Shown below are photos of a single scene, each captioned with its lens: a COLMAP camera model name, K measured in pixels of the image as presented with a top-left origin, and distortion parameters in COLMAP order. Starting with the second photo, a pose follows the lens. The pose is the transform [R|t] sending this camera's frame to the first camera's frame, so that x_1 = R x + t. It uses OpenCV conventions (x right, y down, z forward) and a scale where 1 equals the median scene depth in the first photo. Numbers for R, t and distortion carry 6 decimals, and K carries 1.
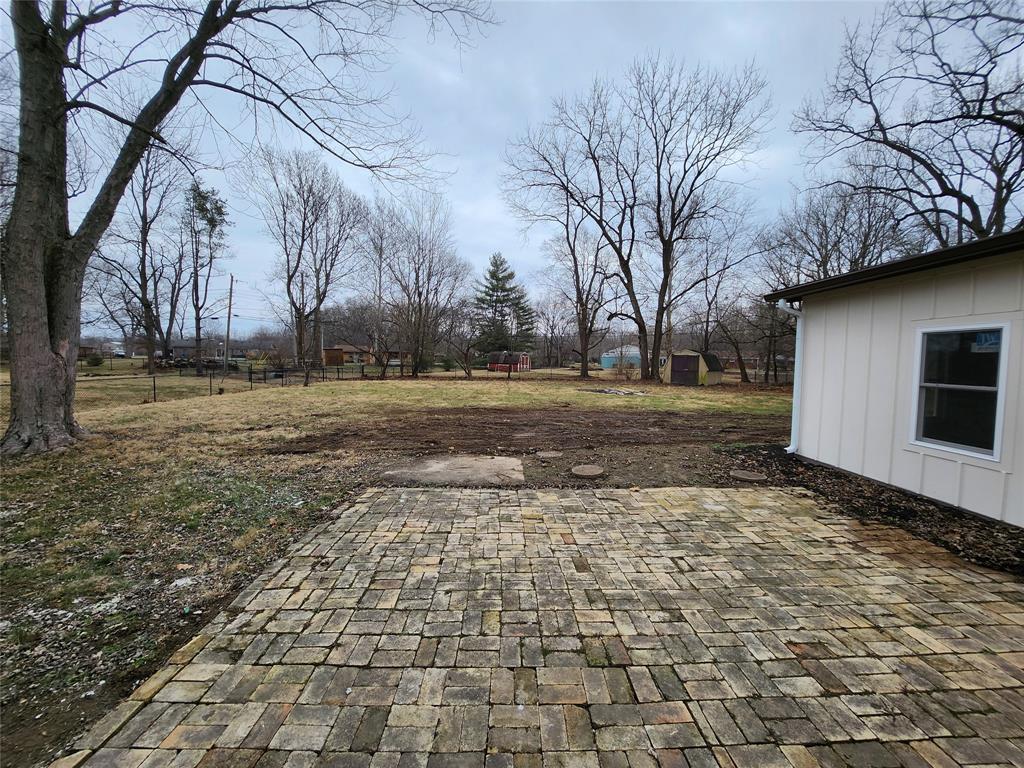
lens RADIAL K [[409.2, 0, 511.5], [0, 409.2, 384.6], [0, 0, 1]] dist [-0.014105, -0.000030]
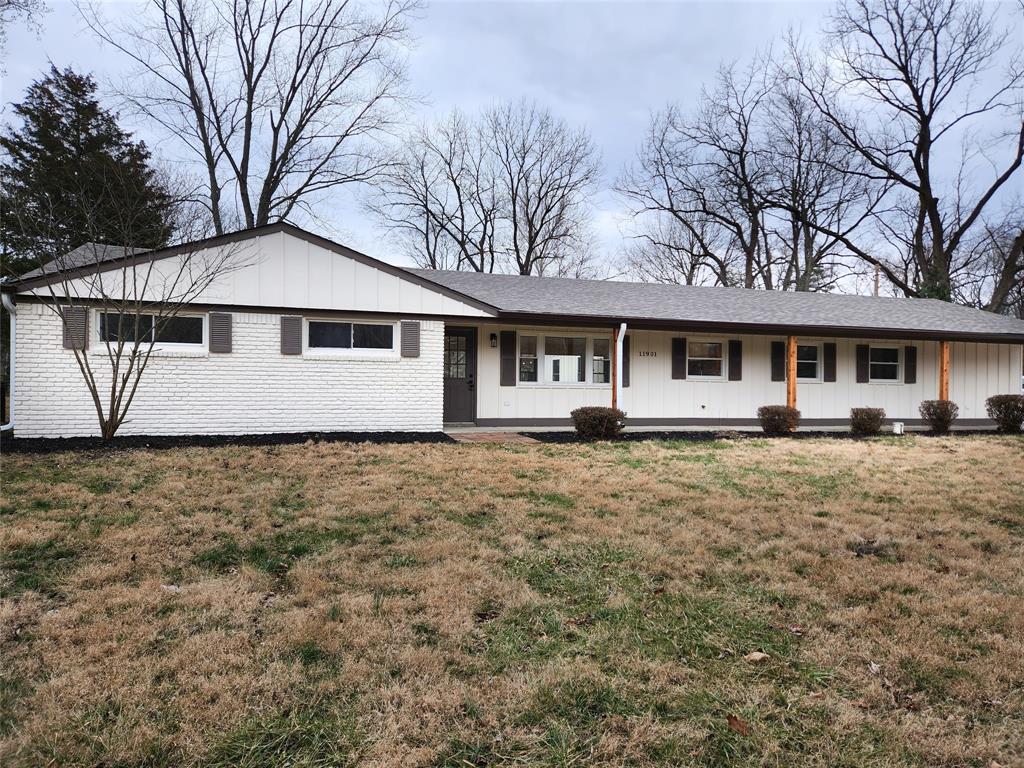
lens RADIAL K [[674.6, 0, 512.0], [0, 674.6, 384.0], [0, 0, 1]] dist [0.092528, -0.072382]
pose [[0.959859, -0.009344, 0.280327, -0.144735], [0.024207, 0.998476, -0.049605, 0.042765], [-0.279436, 0.054399, 0.958622, -0.662874]]
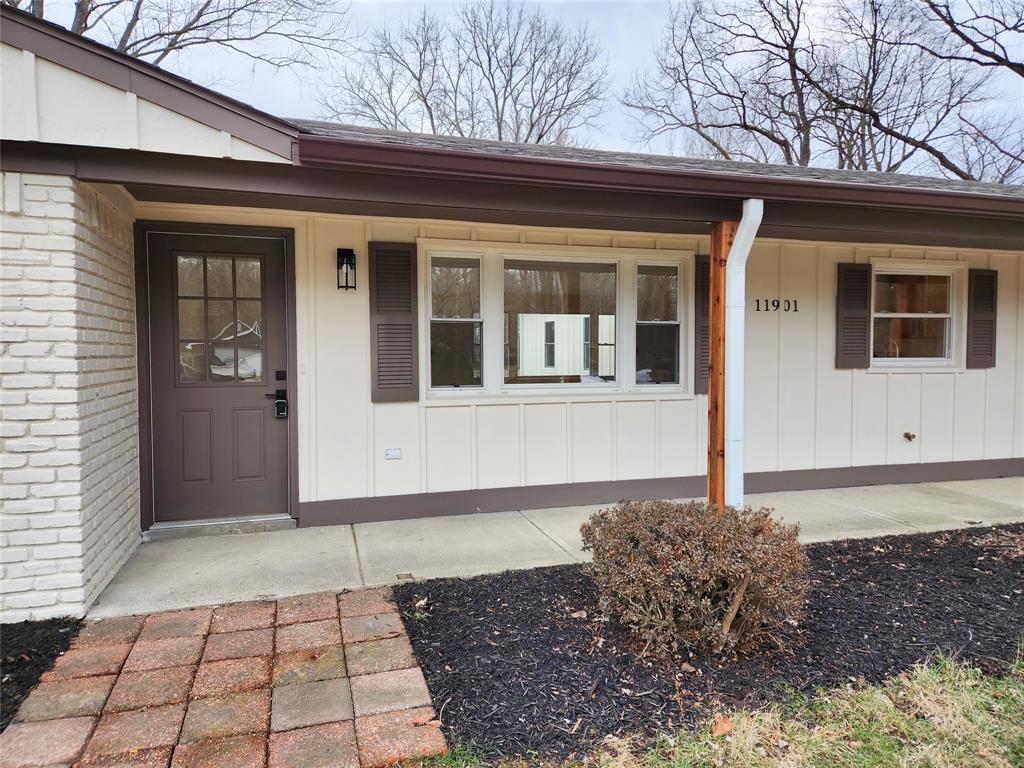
lens RADIAL K [[681.3, 0, 512.0], [0, 681.3, 384.0], [0, 0, 1]] dist [0.064938, -0.000622]
pose [[0.959197, -0.036941, 0.280316, -0.046951], [0.036652, 0.999308, 0.006274, 0.019601], [-0.280354, 0.004256, 0.959887, -0.409763]]
